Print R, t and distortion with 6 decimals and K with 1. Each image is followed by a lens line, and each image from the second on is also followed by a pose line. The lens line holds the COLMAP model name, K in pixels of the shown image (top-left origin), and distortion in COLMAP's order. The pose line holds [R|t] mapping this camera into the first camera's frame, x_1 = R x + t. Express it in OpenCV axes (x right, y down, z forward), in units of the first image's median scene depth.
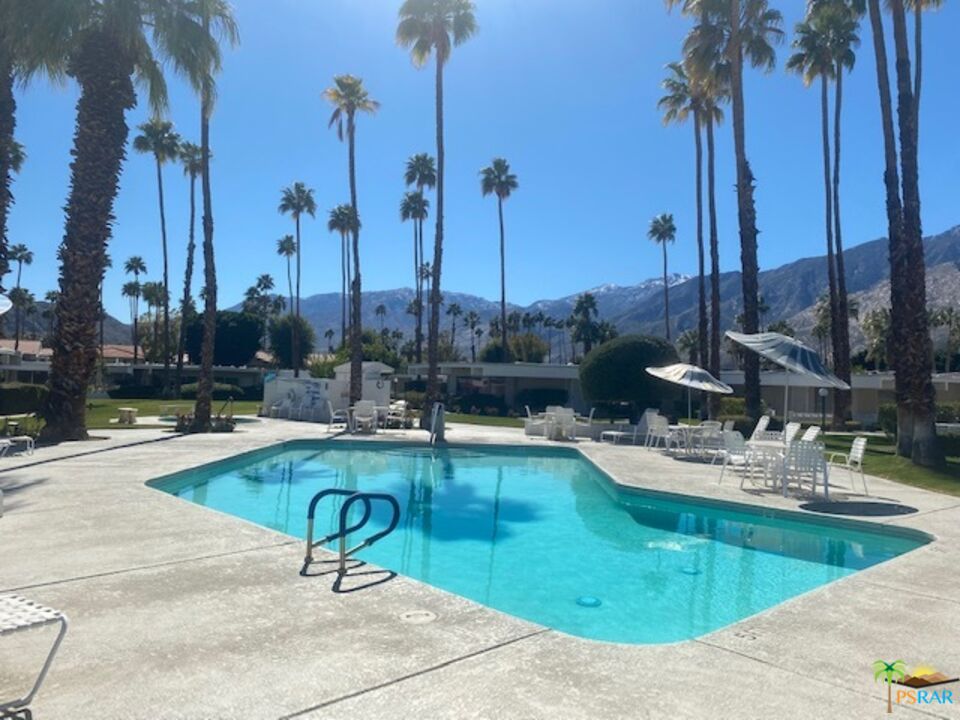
lens RADIAL K [[727.3, 0, 481.3], [0, 727.3, 352.2], [0, 0, 1]] dist [0.077453, -0.111565]
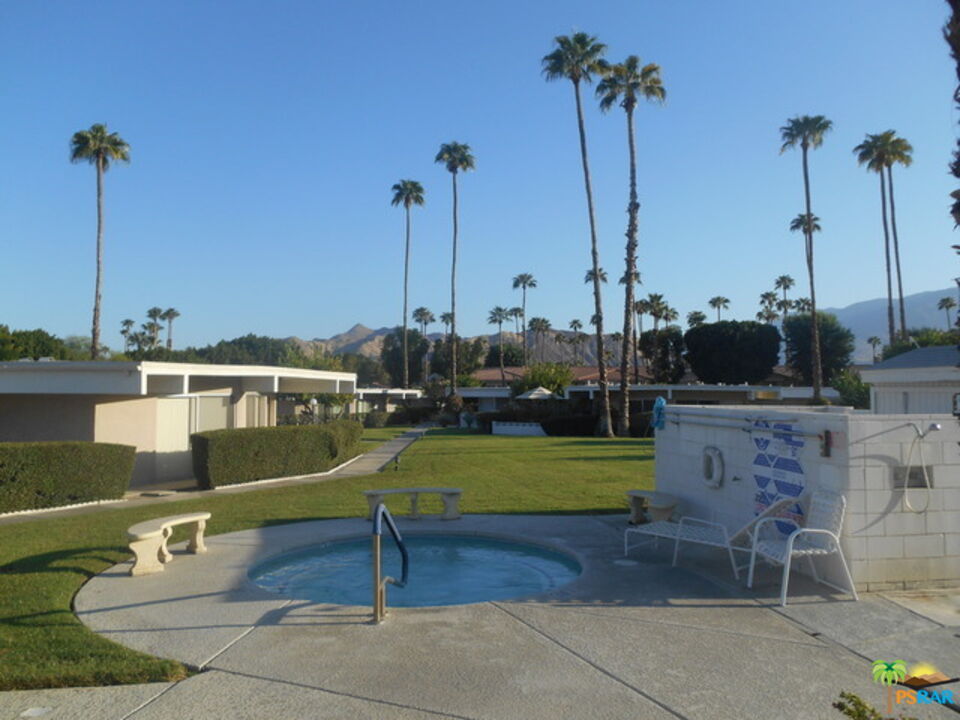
lens RADIAL K [[727.3, 0, 481.3], [0, 727.3, 352.2], [0, 0, 1]] dist [0.077453, -0.111565]
pose [[0.764999, -0.069328, -0.640290, -0.052076], [0.051061, 0.997589, -0.047008, 0.008865], [0.642005, 0.003267, 0.766694, 0.263148]]
